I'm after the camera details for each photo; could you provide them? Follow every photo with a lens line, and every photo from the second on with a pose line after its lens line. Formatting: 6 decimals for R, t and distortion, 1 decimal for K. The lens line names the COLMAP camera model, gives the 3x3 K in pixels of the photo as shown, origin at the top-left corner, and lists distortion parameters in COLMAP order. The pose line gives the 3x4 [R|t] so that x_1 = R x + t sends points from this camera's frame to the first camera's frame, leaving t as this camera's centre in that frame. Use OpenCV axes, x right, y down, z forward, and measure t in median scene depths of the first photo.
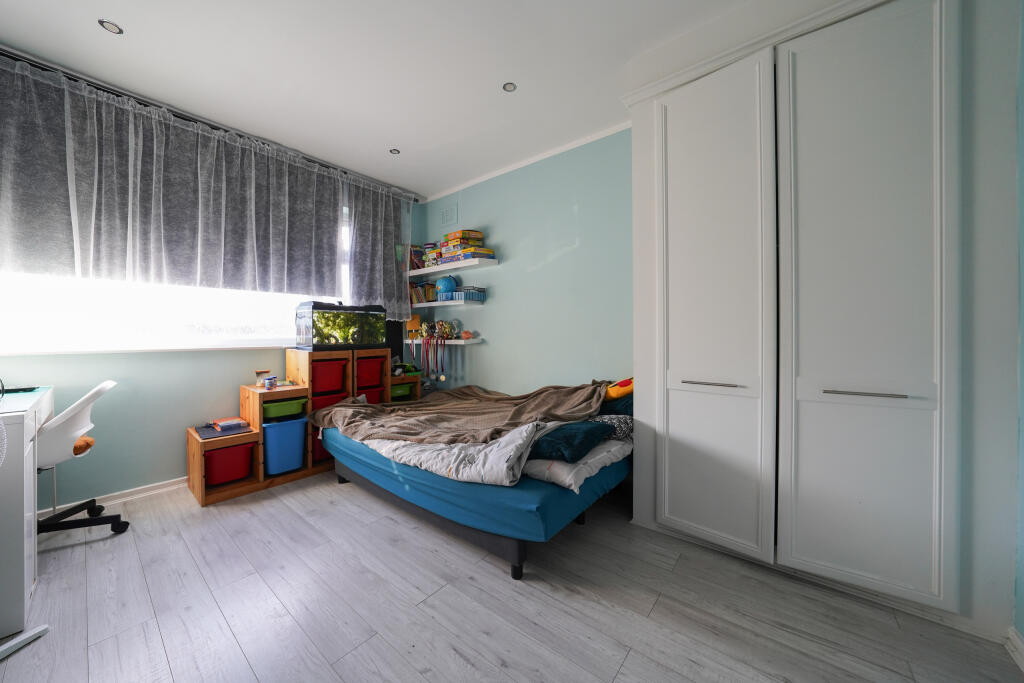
lens RADIAL K [[361.0, 0, 512.5], [0, 361.0, 339.5], [0, 0, 1]] dist [-0.024753, 0.005602]
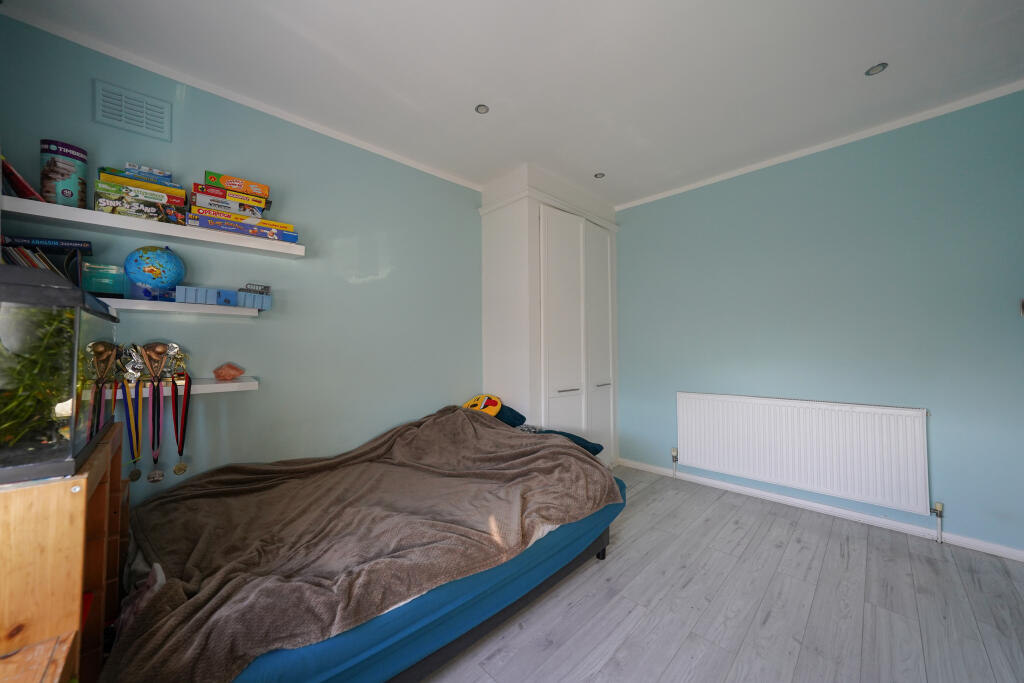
lens RADIAL K [[361.0, 0, 512.5], [0, 361.0, 339.5], [0, 0, 1]] dist [-0.024753, 0.005602]
pose [[0.124762, 0.024762, 0.991878, -0.938851], [0.021524, 0.999386, -0.027657, -0.058800], [-0.991953, 0.024800, 0.124152, 0.817559]]
